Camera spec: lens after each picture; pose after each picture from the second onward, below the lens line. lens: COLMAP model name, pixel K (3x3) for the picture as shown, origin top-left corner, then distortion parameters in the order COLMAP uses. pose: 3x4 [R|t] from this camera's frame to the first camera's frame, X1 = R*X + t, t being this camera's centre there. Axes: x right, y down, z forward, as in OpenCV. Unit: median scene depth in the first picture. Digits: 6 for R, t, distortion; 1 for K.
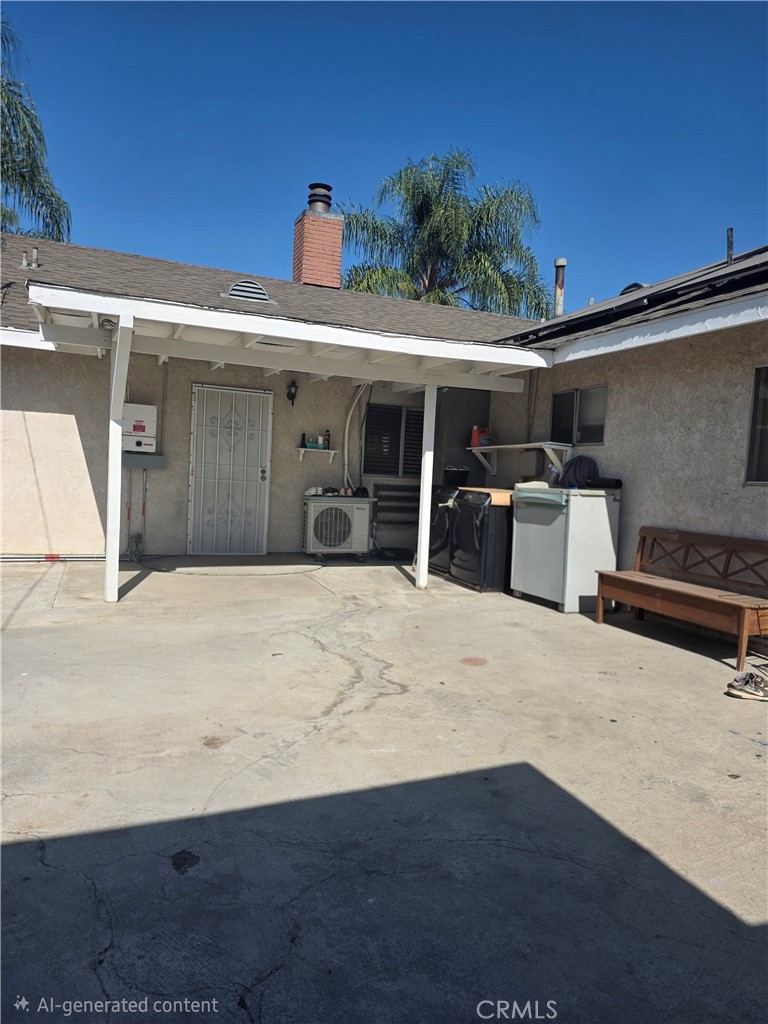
lens RADIAL K [[673.9, 0, 377.2], [0, 673.9, 513.2], [0, 0, 1]] dist [0.085553, -0.088876]
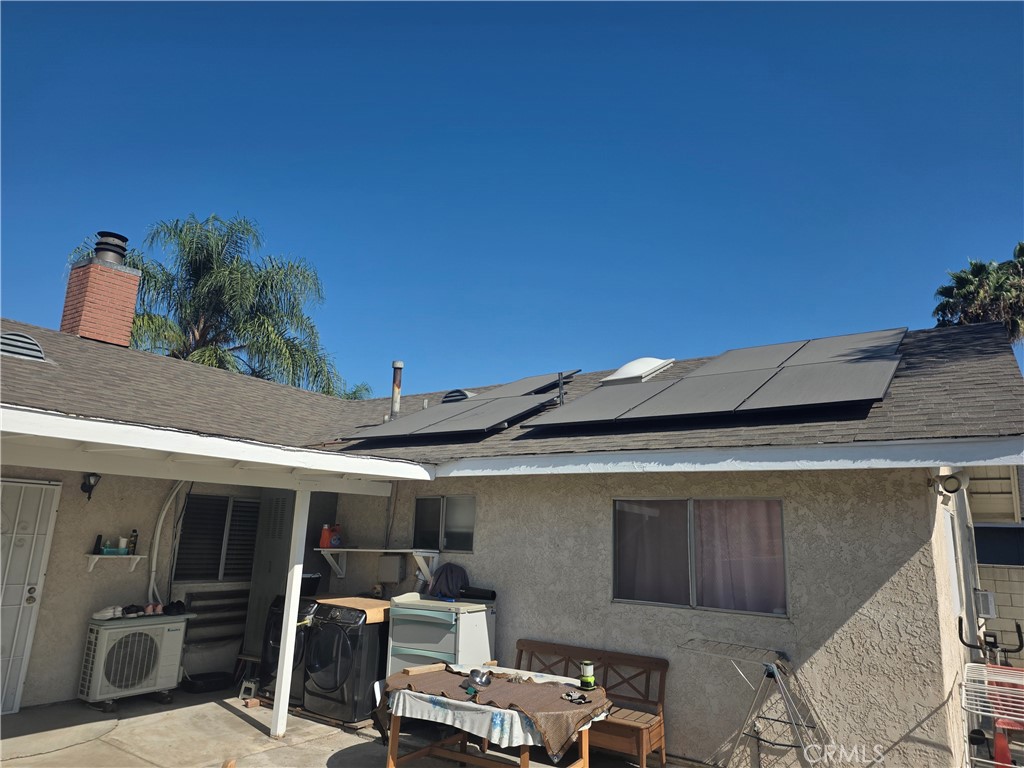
lens RADIAL K [[675.2, 0, 512.0], [0, 675.2, 384.0], [0, 0, 1]] dist [0.089381, -0.067142]
pose [[0.839107, 0.099526, 0.534784, -0.157763], [0.038926, 0.969613, -0.241528, -0.077244], [-0.542572, 0.223485, 0.809735, 0.048926]]
